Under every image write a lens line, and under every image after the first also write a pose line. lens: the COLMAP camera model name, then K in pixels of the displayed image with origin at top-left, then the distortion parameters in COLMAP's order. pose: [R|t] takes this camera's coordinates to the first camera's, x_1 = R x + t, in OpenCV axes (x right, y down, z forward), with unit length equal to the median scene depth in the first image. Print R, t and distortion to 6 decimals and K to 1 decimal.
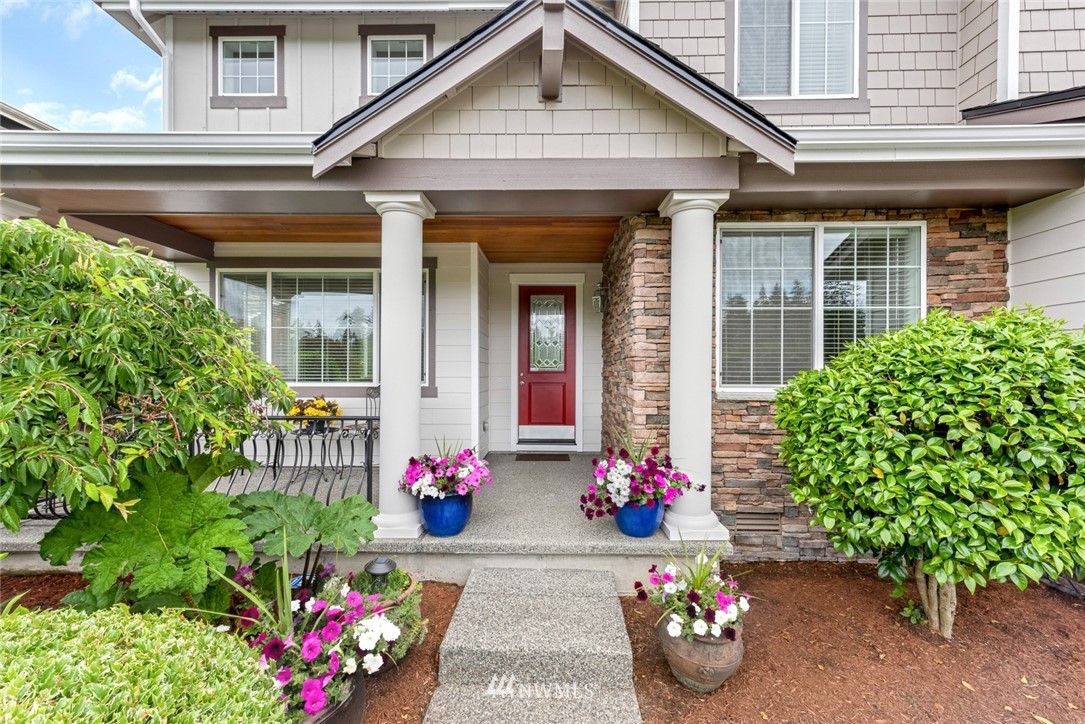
lens RADIAL K [[438.8, 0, 541.5], [0, 438.8, 367.0], [0, 0, 1]] dist [0.010678, -0.000475]
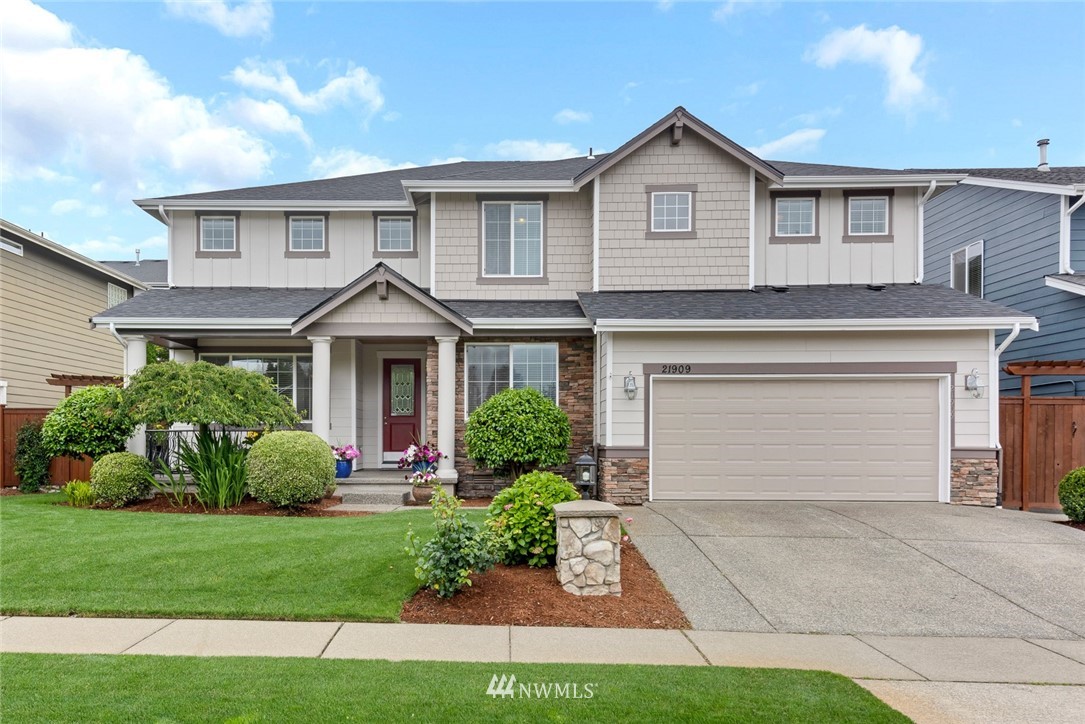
lens RADIAL K [[745.1, 0, 483.5], [0, 745.1, 428.8], [0, 0, 1]] dist [0.030552, -0.001230]
pose [[0.999838, -0.002847, 0.017798, 0.488040], [0.002959, 0.999976, -0.006252, 0.140571], [-0.017780, 0.006304, 0.999822, -3.094734]]
